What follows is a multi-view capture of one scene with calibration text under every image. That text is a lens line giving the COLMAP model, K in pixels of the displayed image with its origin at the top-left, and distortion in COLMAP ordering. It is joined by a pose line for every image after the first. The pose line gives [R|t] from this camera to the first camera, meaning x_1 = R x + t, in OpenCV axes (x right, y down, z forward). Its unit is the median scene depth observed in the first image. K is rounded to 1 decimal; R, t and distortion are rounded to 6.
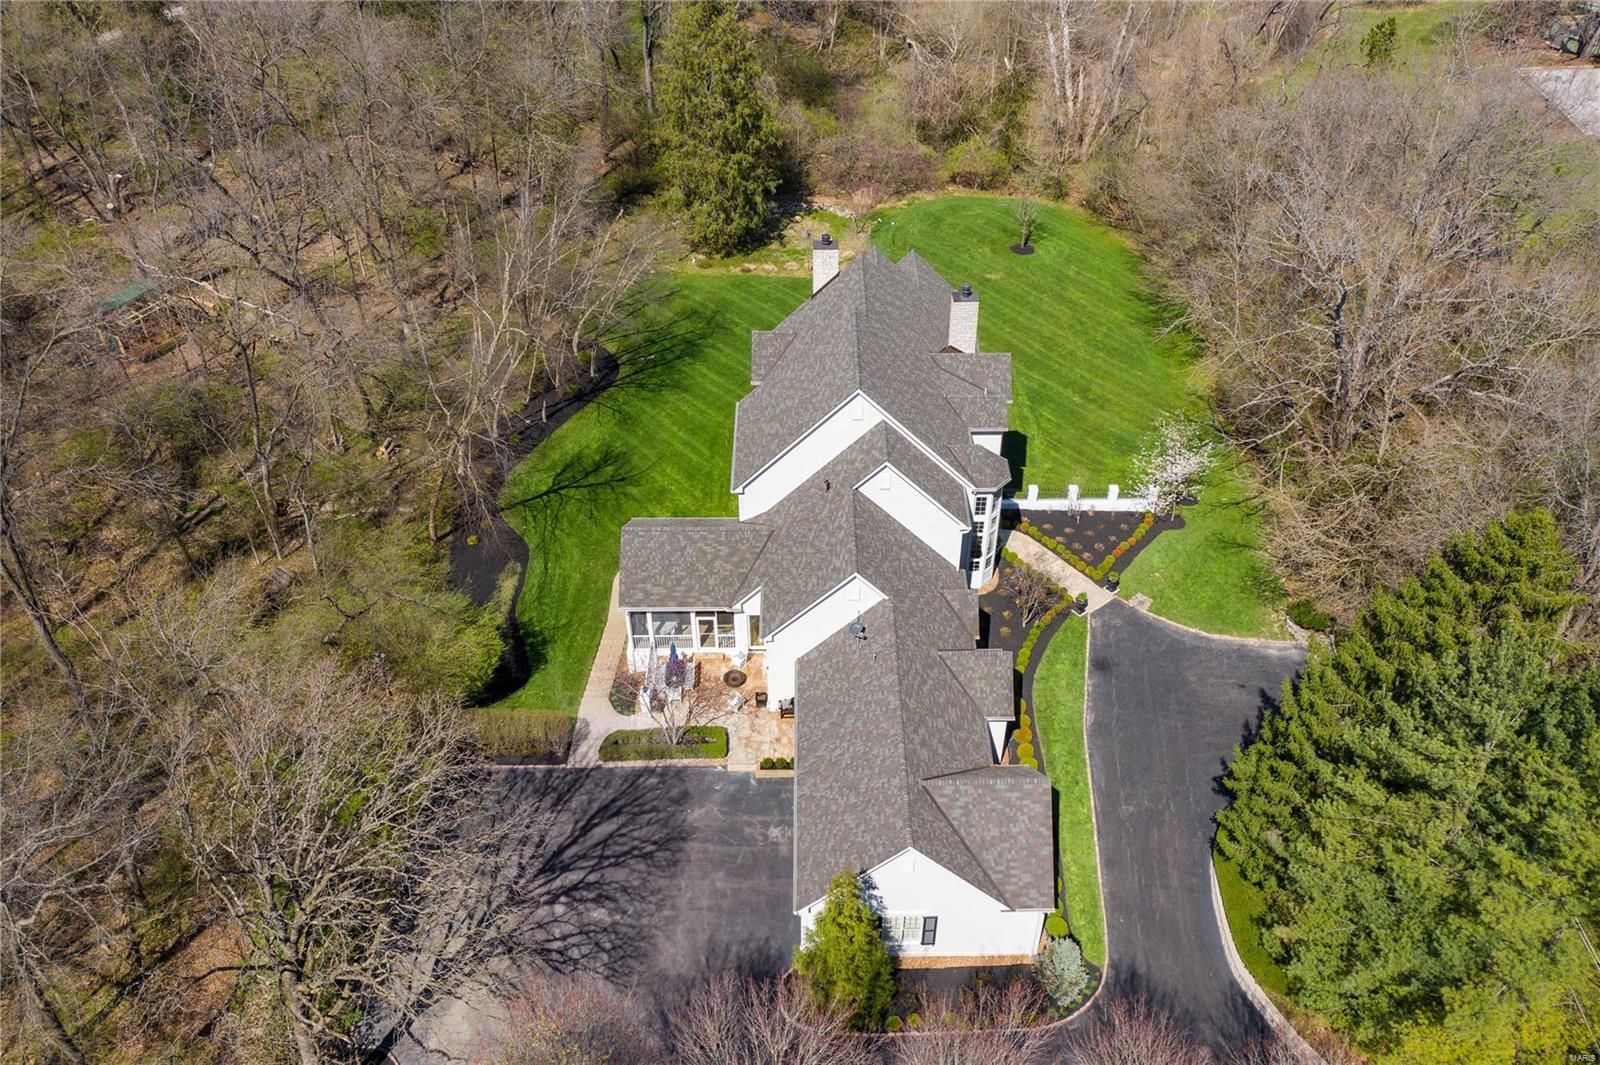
lens RADIAL K [[1276.2, 0, 800.0], [0, 1276.2, 532.5], [0, 0, 1]] dist [-0.005515, 0.006155]
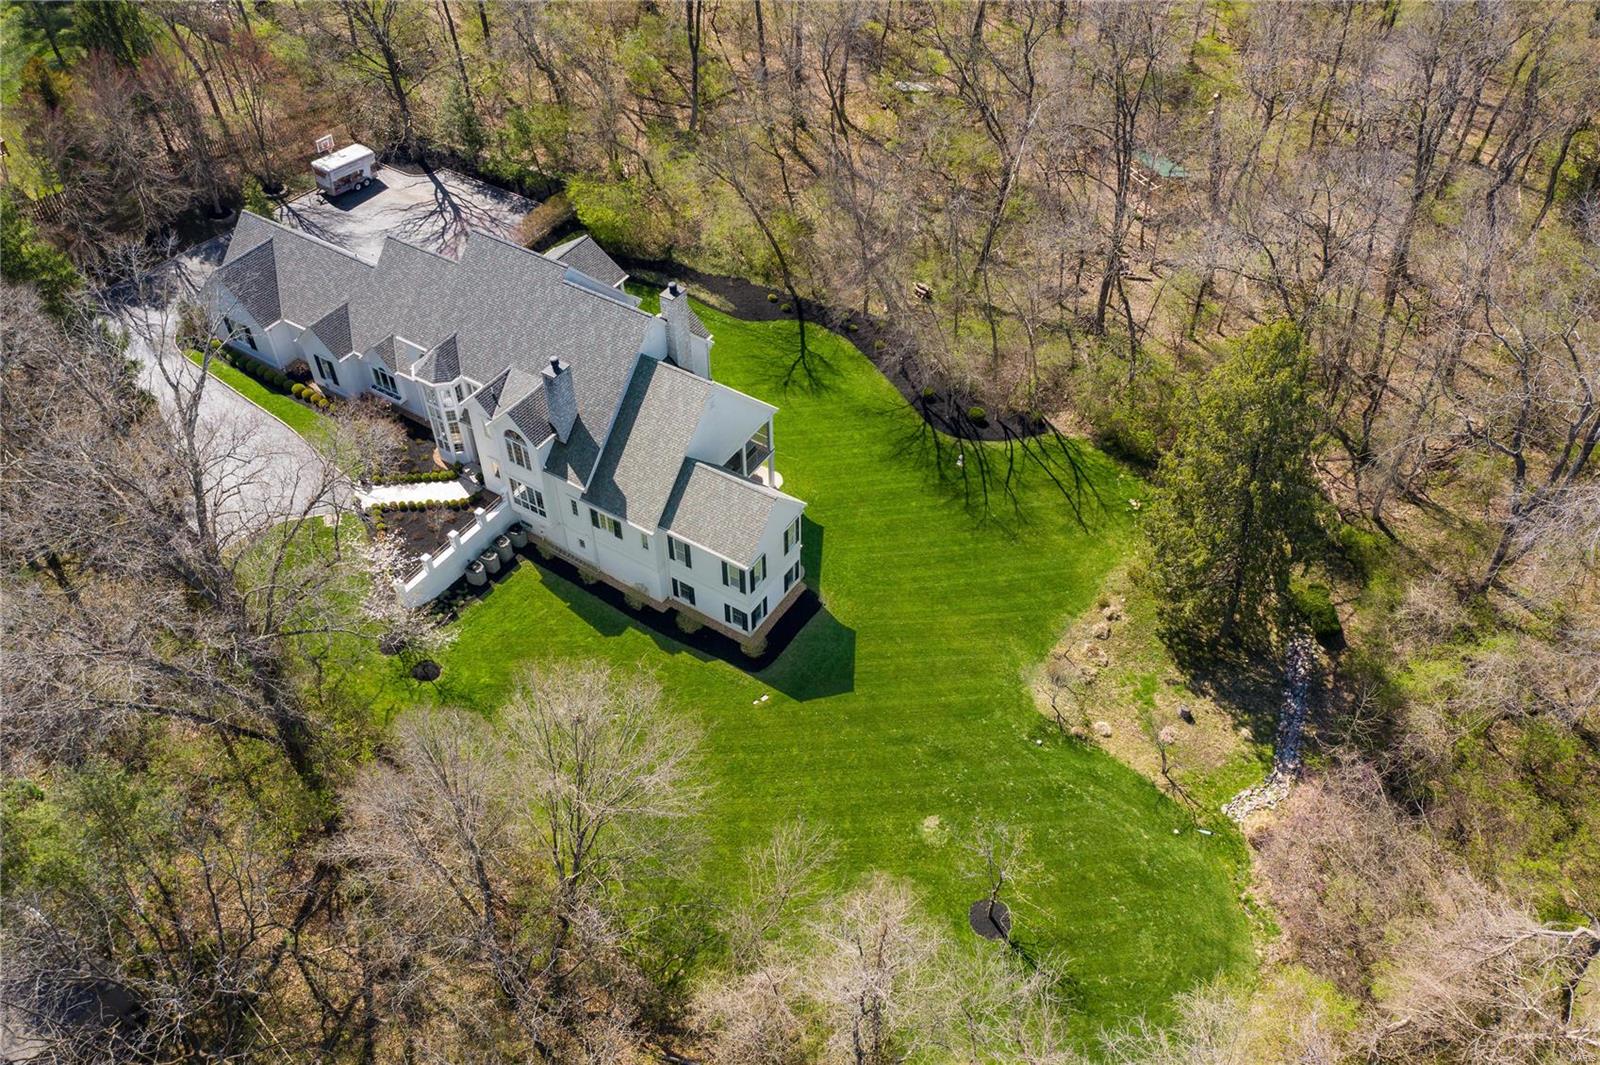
lens RADIAL K [[1276.2, 0, 800.0], [0, 1276.2, 532.5], [0, 0, 1]] dist [-0.005515, 0.006155]
pose [[-0.539492, 0.601643, -0.589045, 0.731999], [-0.540679, 0.288750, 0.790120, -1.098445], [0.645457, 0.744748, 0.169518, 1.082346]]
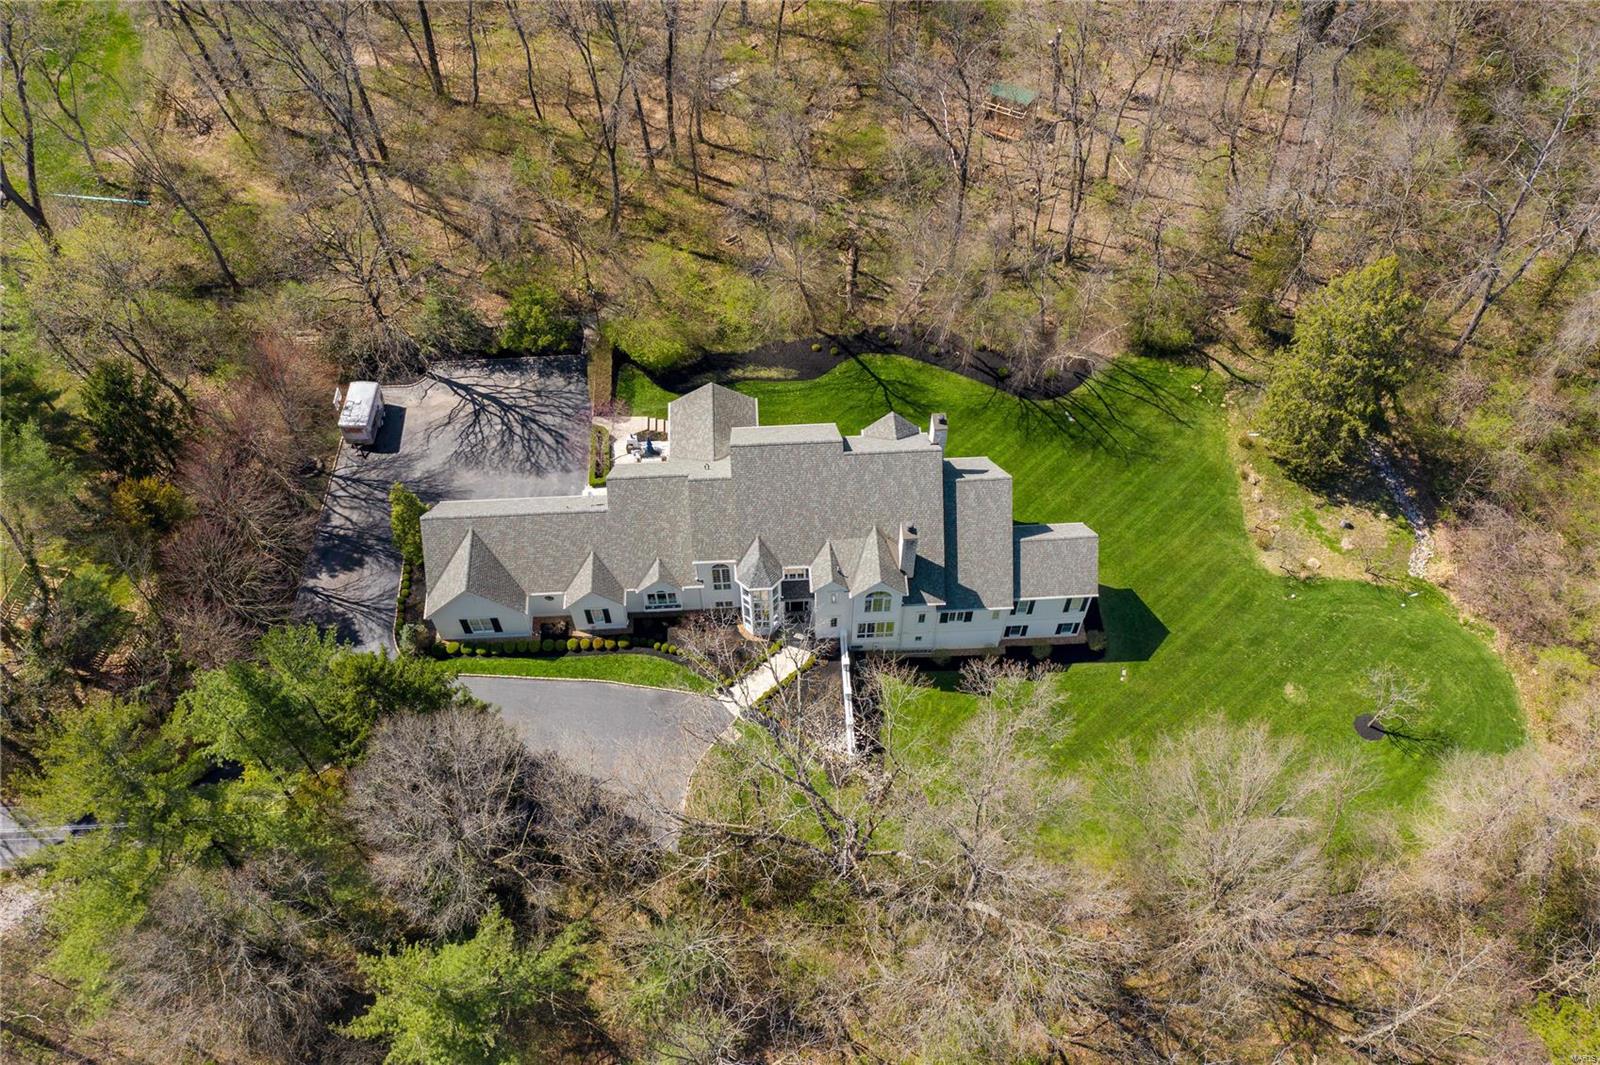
lens RADIAL K [[1276.2, 0, 800.0], [0, 1276.2, 532.5], [0, 0, 1]] dist [-0.005515, 0.006155]
pose [[0.049968, 0.836228, -0.546101, 0.811528], [-0.640863, 0.446220, 0.624645, -0.899210], [0.766027, 0.318764, 0.558204, 0.252830]]
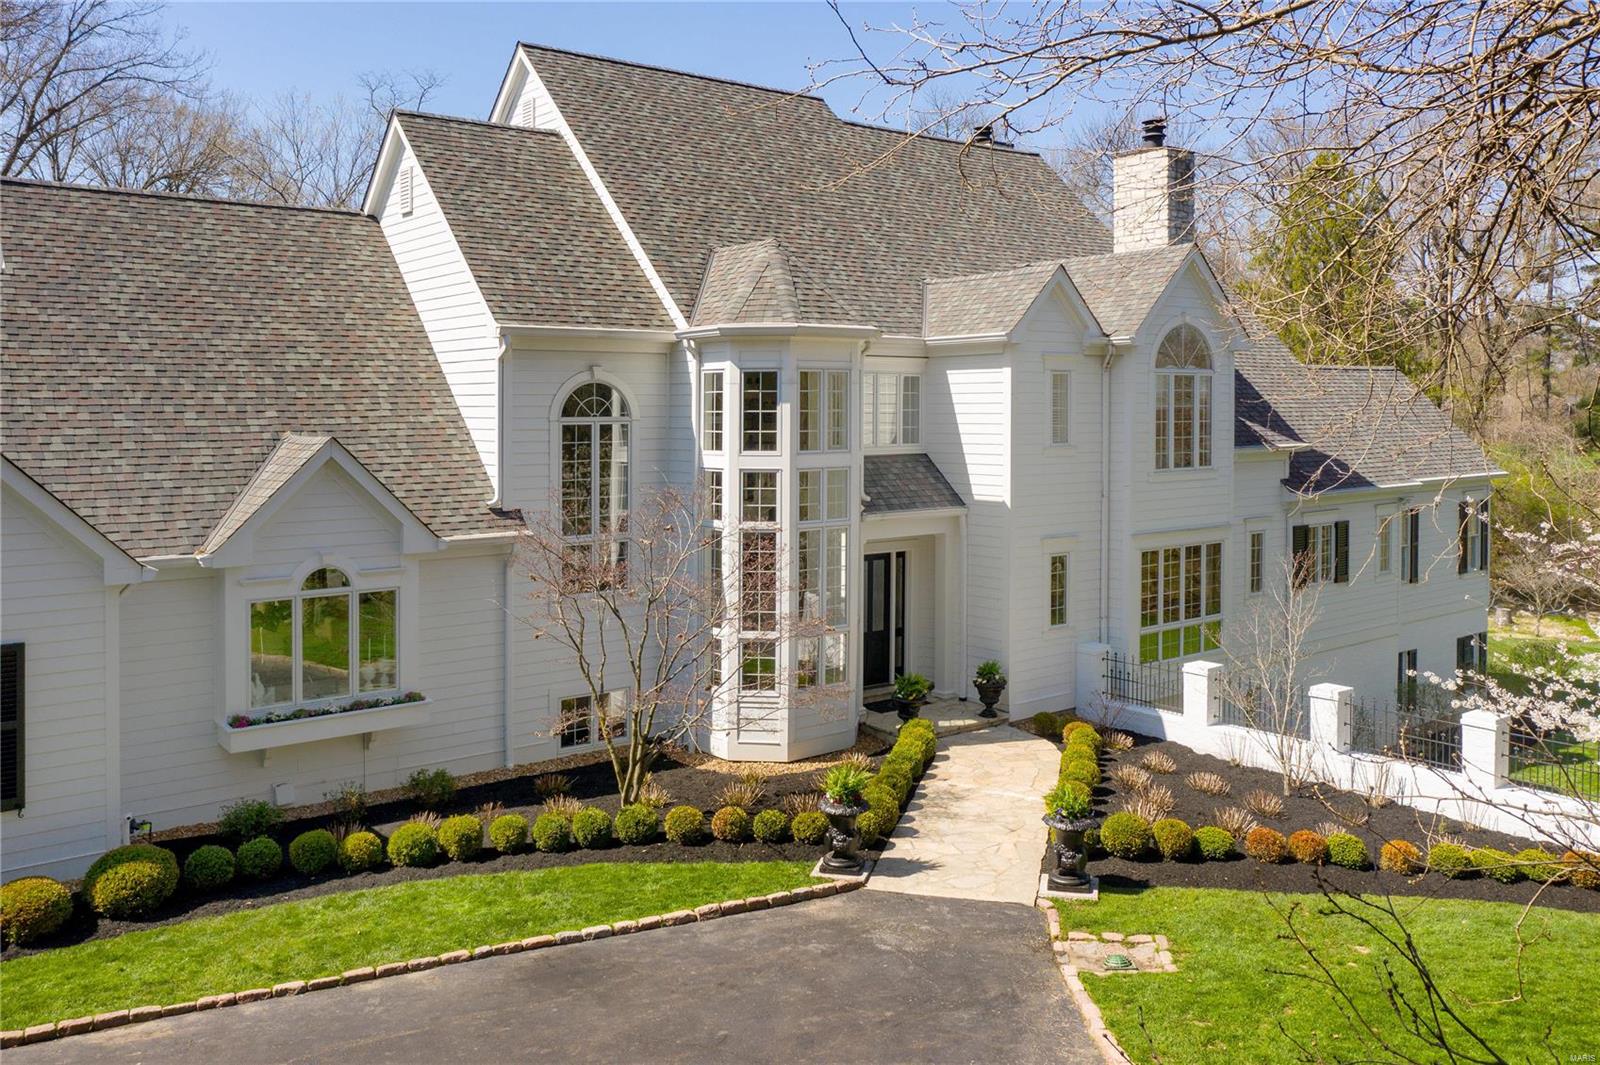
lens RADIAL K [[1276.2, 0, 800.0], [0, 1276.2, 532.5], [0, 0, 1]] dist [-0.005515, 0.006155]
pose [[0.642239, 0.075125, -0.762814, 0.376491], [-0.496318, 0.799148, -0.339163, 0.093398], [0.584122, 0.596422, 0.550529, 0.822943]]
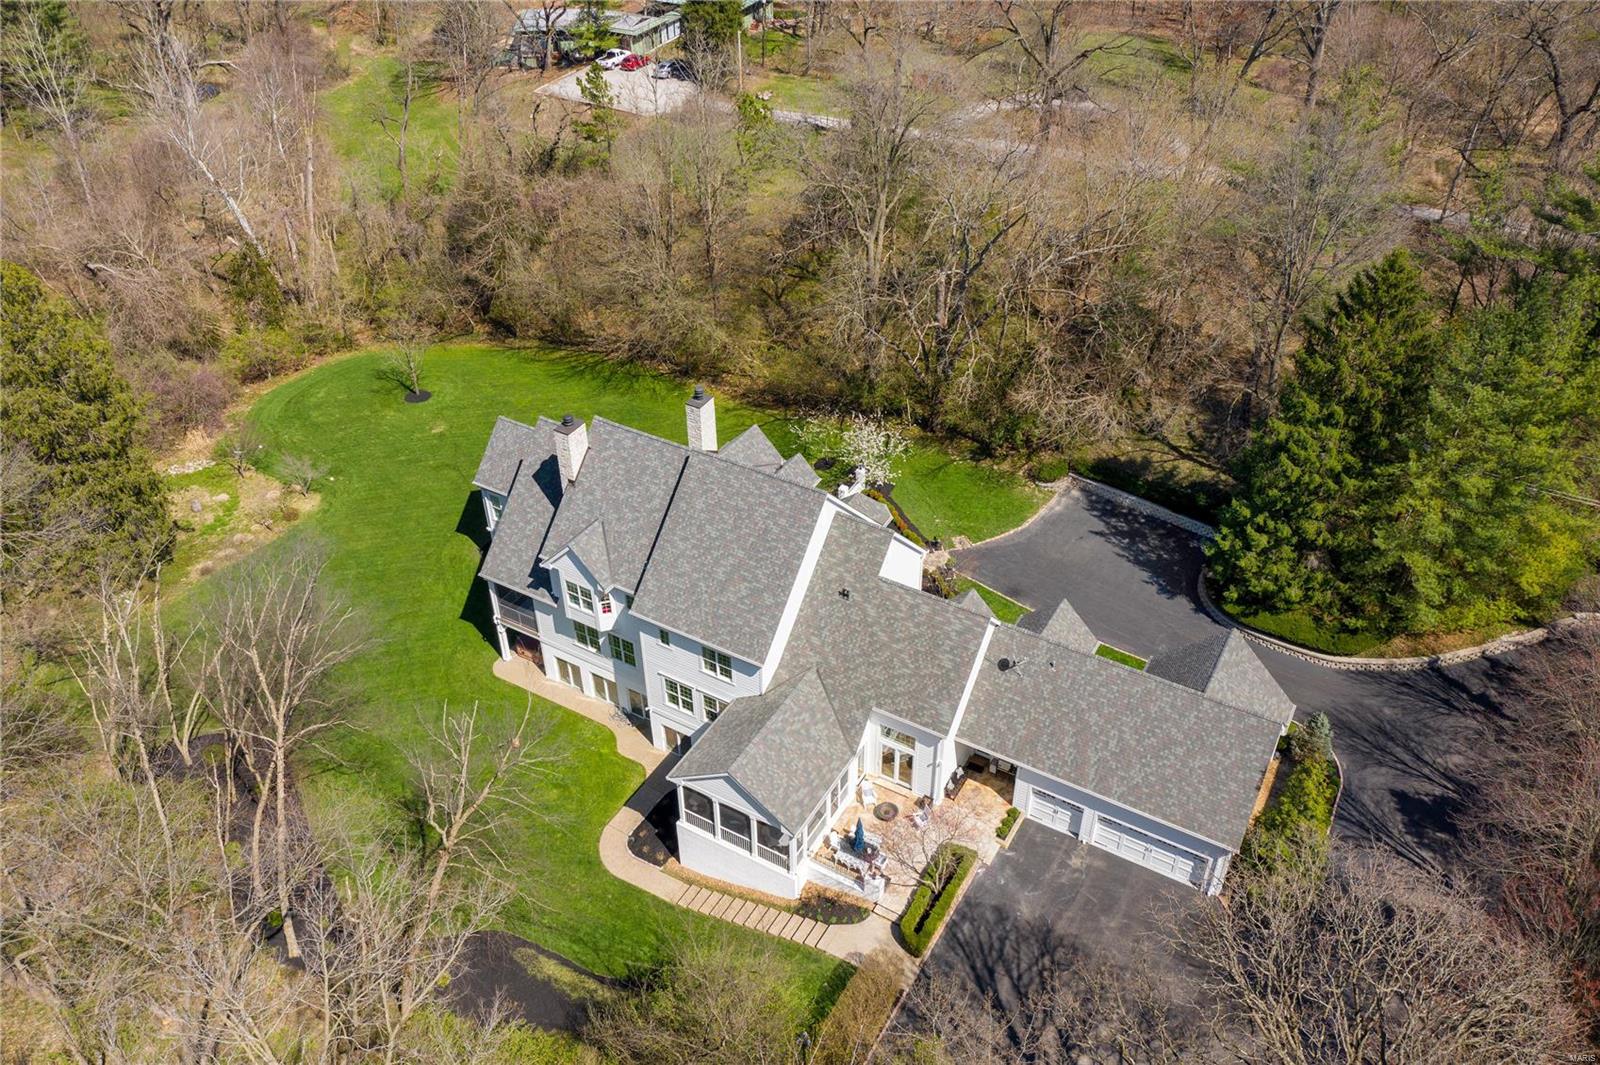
lens RADIAL K [[1272.2, 0, 800.0], [0, 1272.2, 532.5], [0, 0, 1]] dist [0.007701, 0.004944]
pose [[0.497940, -0.526604, 0.689017, -0.590410], [0.561785, 0.801145, 0.206310, -0.270159], [-0.660646, 0.284350, 0.694761, 0.286477]]
